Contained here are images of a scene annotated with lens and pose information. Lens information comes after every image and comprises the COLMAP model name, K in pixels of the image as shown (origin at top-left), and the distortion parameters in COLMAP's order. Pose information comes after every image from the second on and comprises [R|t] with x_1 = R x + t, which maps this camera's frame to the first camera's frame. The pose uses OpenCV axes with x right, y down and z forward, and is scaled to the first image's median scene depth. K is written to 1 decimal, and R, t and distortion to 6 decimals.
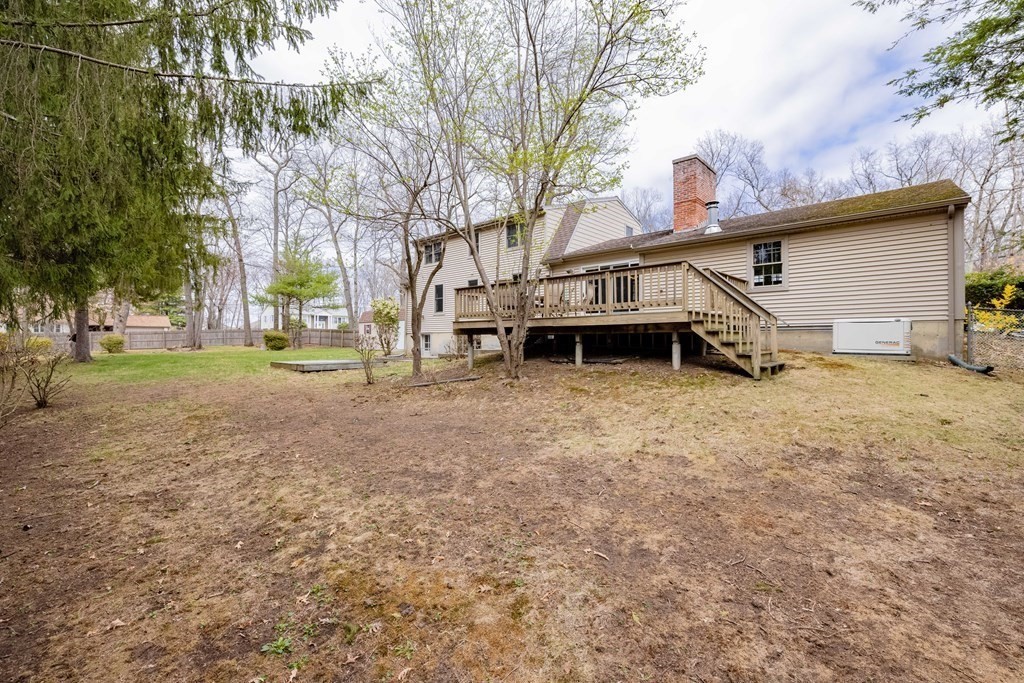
lens RADIAL K [[437.7, 0, 513.0], [0, 437.7, 337.9], [0, 0, 1]] dist [0.005151, 0.000674]
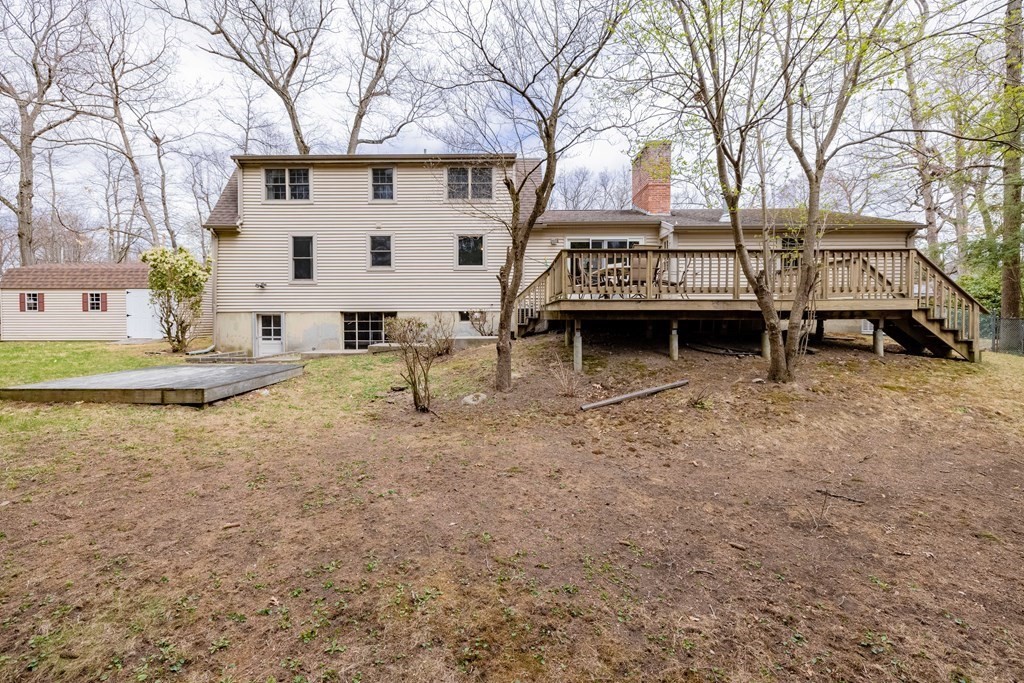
lens RADIAL K [[437.7, 0, 513.6], [0, 437.7, 331.3], [0, 0, 1]] dist [0.005151, 0.000674]
pose [[0.749863, -0.020177, 0.661285, -0.415403], [-0.003323, 0.999407, 0.034261, -0.008667], [-0.661584, -0.027889, 0.749352, 0.370506]]
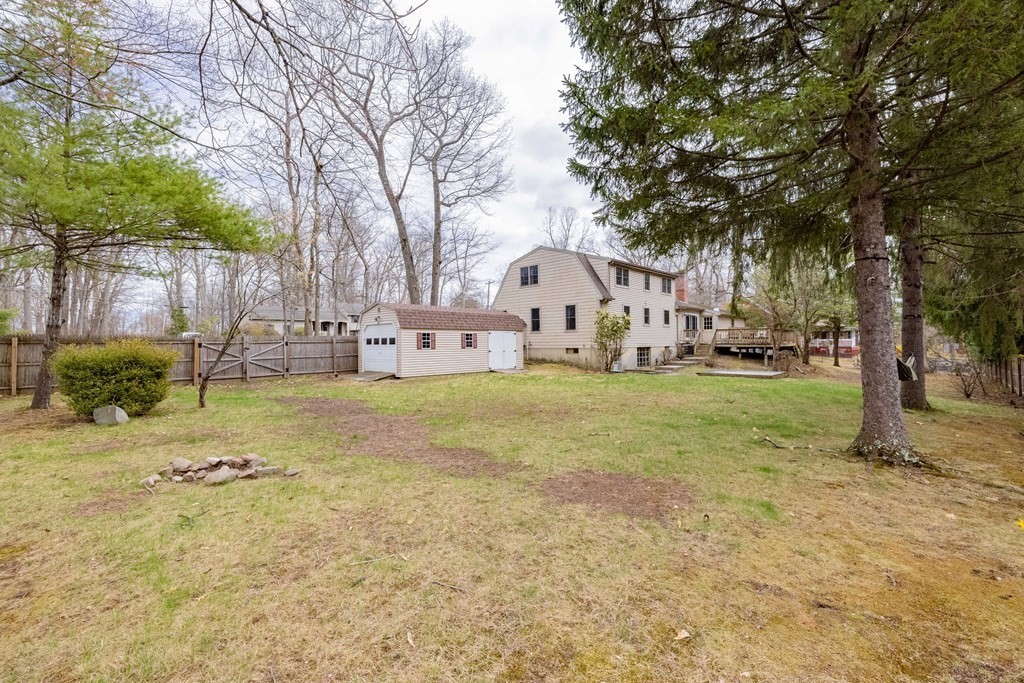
lens RADIAL K [[437.7, 0, 511.9], [0, 437.7, 338.0], [0, 0, 1]] dist [0.005151, 0.000674]
pose [[0.032162, 0.011973, 0.999411, -1.532024], [0.001559, 0.999926, -0.012029, -0.028284], [-0.999481, 0.001945, 0.032141, 1.460695]]
